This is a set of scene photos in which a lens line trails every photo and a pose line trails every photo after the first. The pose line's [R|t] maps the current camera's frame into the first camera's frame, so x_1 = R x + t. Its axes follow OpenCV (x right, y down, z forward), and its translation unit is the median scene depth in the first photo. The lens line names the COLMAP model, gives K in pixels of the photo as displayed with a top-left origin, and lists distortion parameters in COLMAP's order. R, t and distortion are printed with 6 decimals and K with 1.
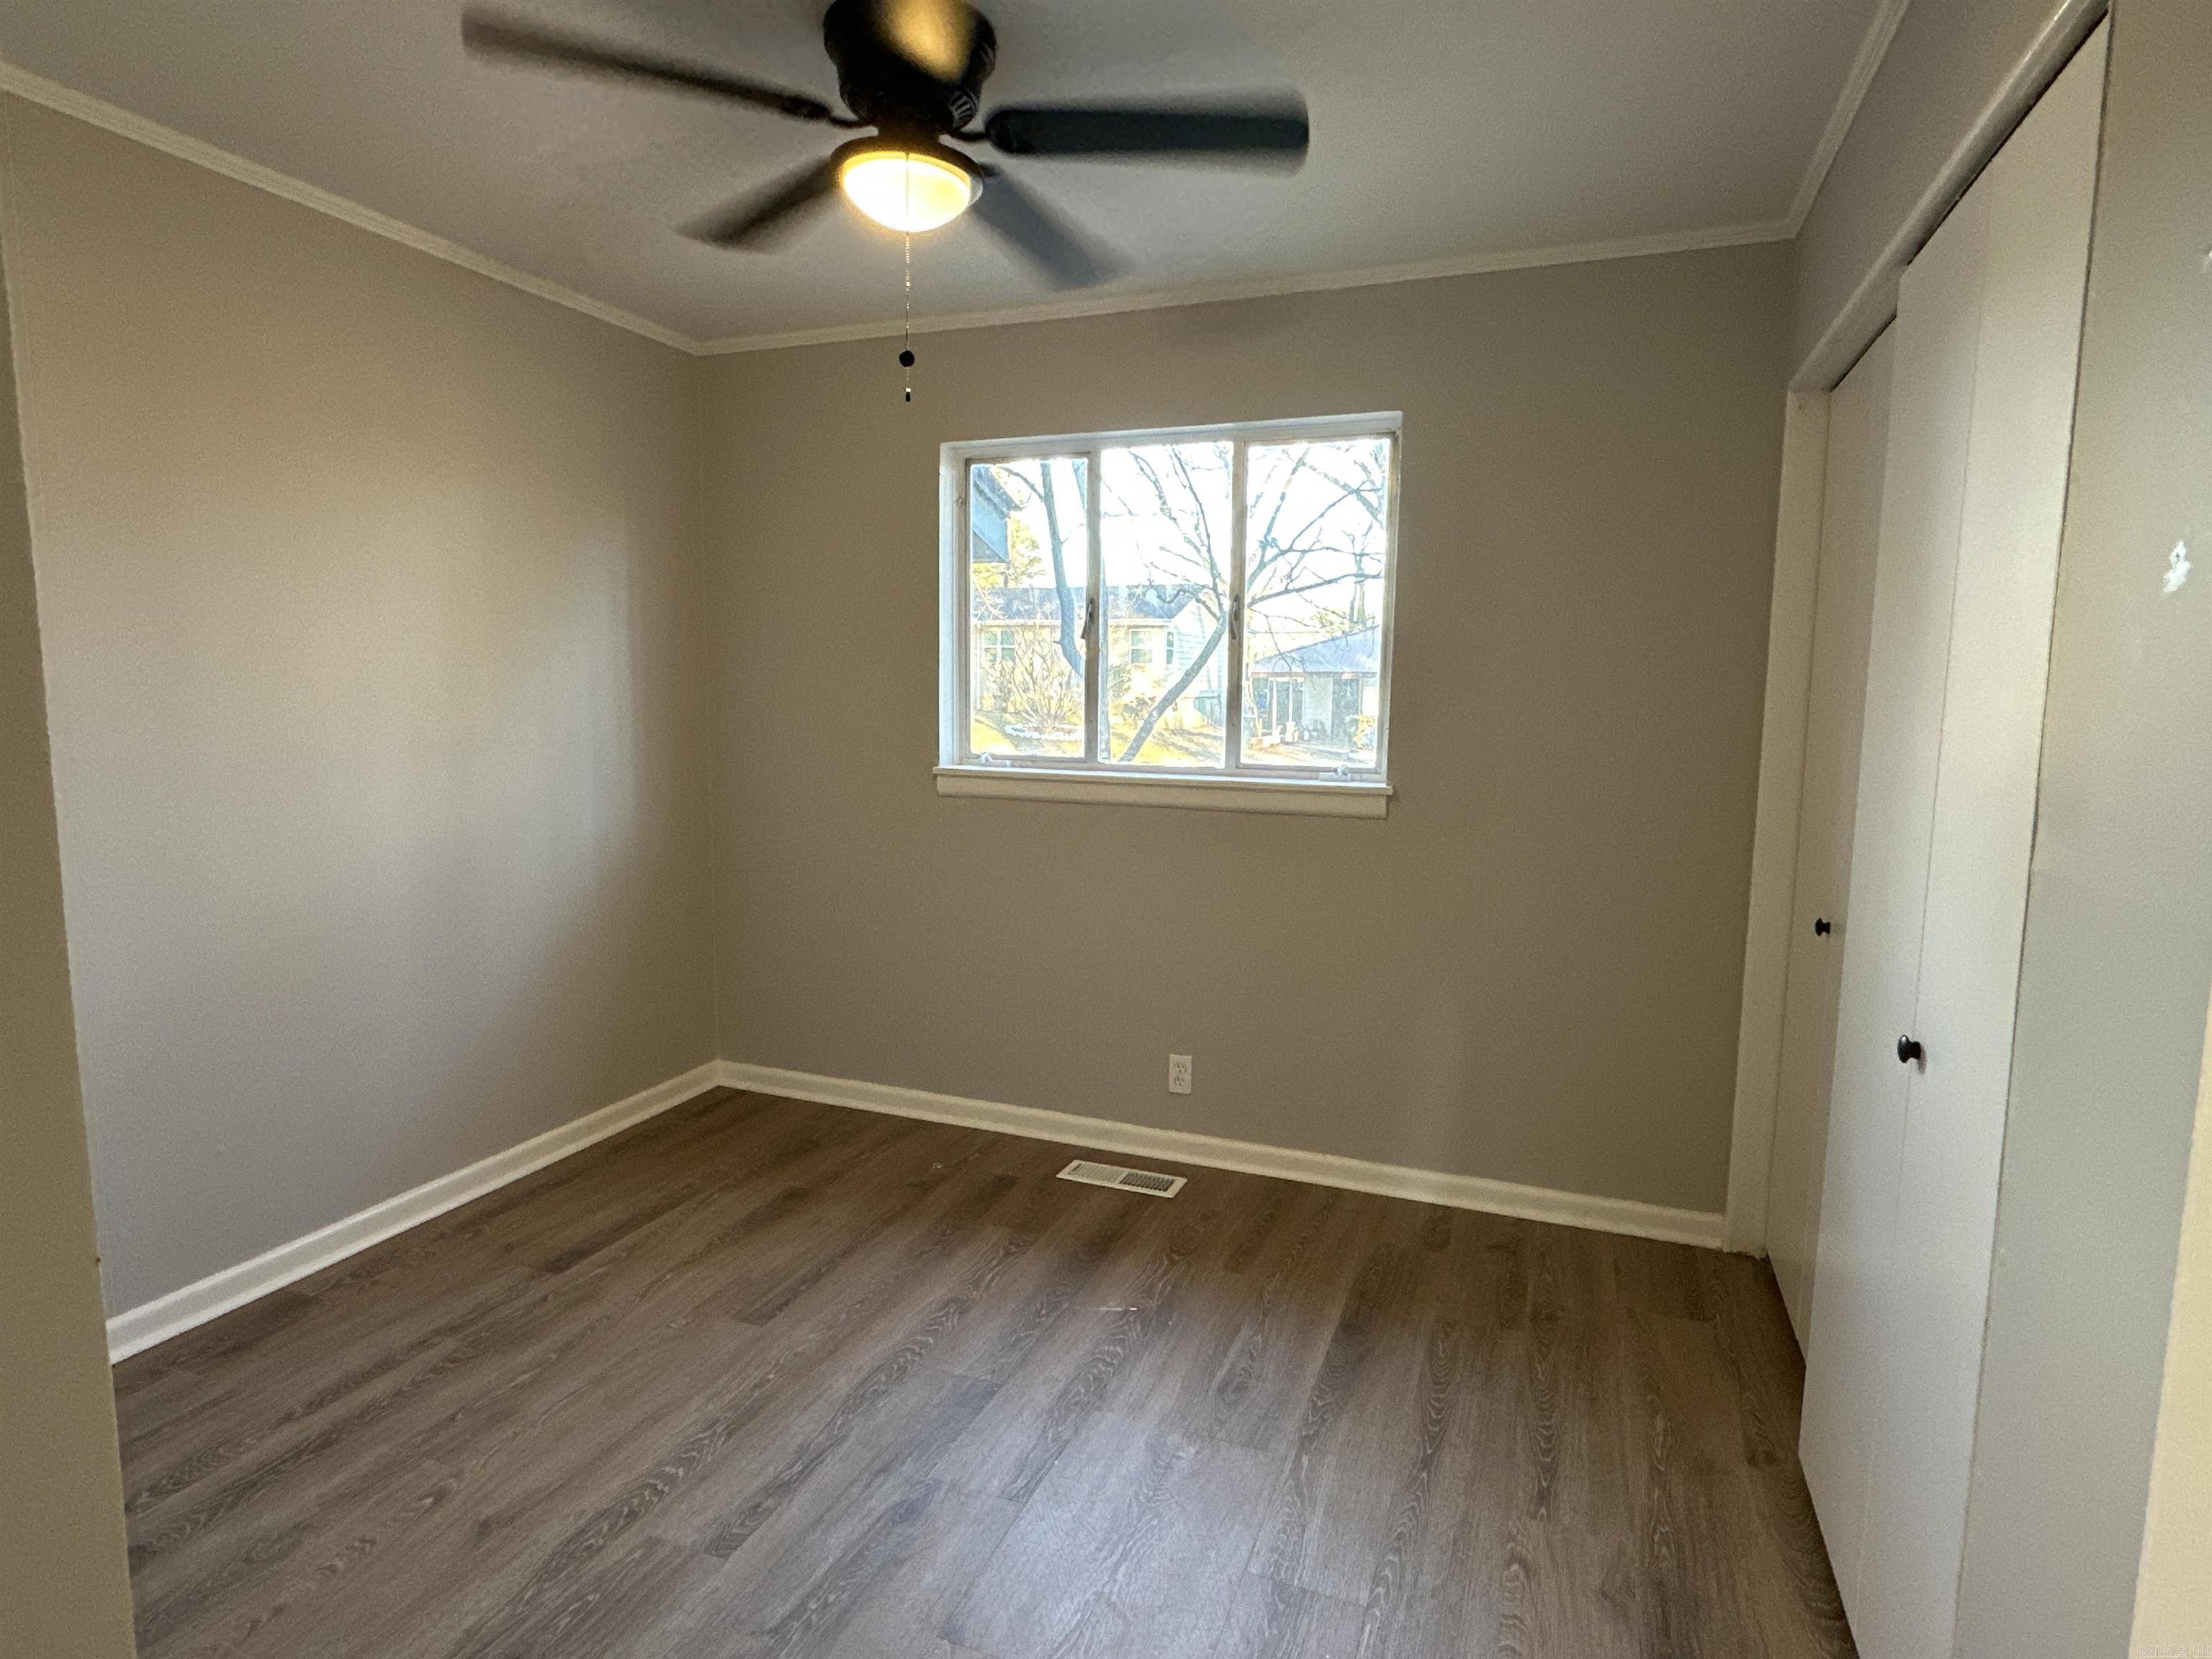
lens RADIAL K [[1200.4, 0, 1102.6], [0, 1200.4, 828.8], [0, 0, 1]] dist [-0.003318, 0.001678]
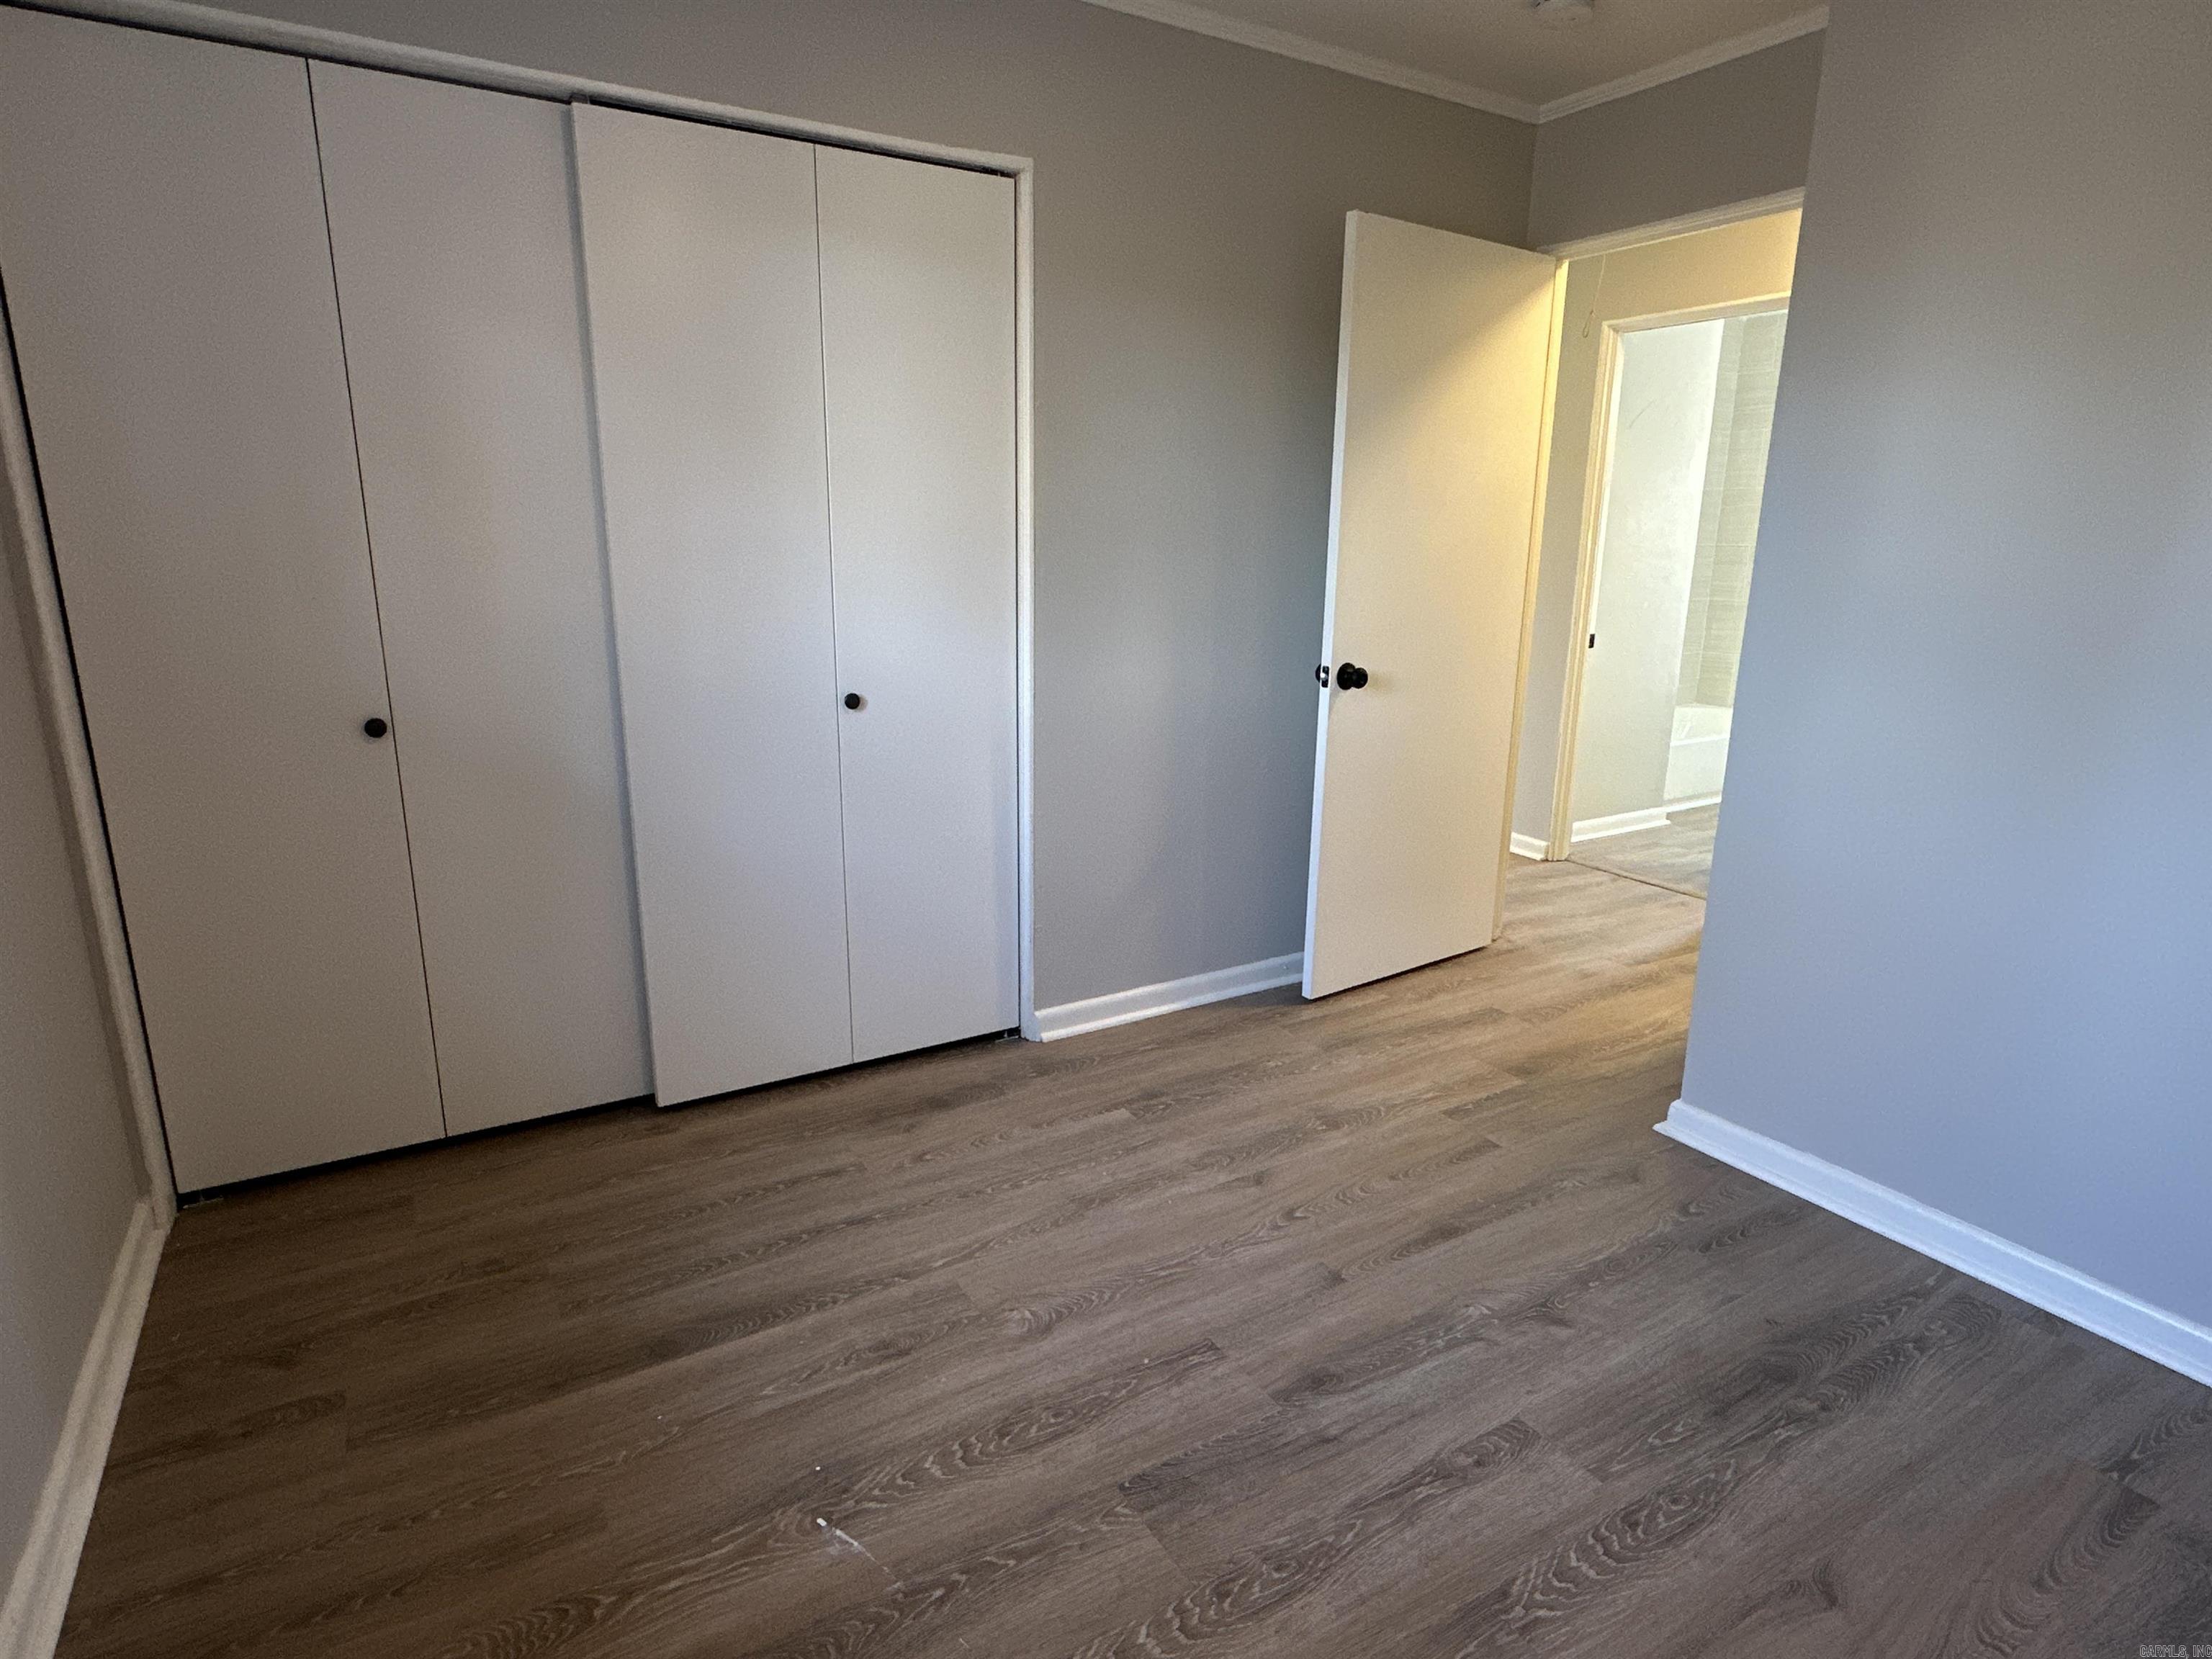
lens RADIAL K [[1197.4, 0, 1104.0], [0, 1197.4, 828.5], [0, 0, 1]] dist [-0.003058, 0.001189]
pose [[-0.792366, -0.168407, 0.586340, -0.482233], [0.051951, 0.939022, 0.339909, -0.154512], [-0.607830, 0.299793, -0.735301, 1.593846]]
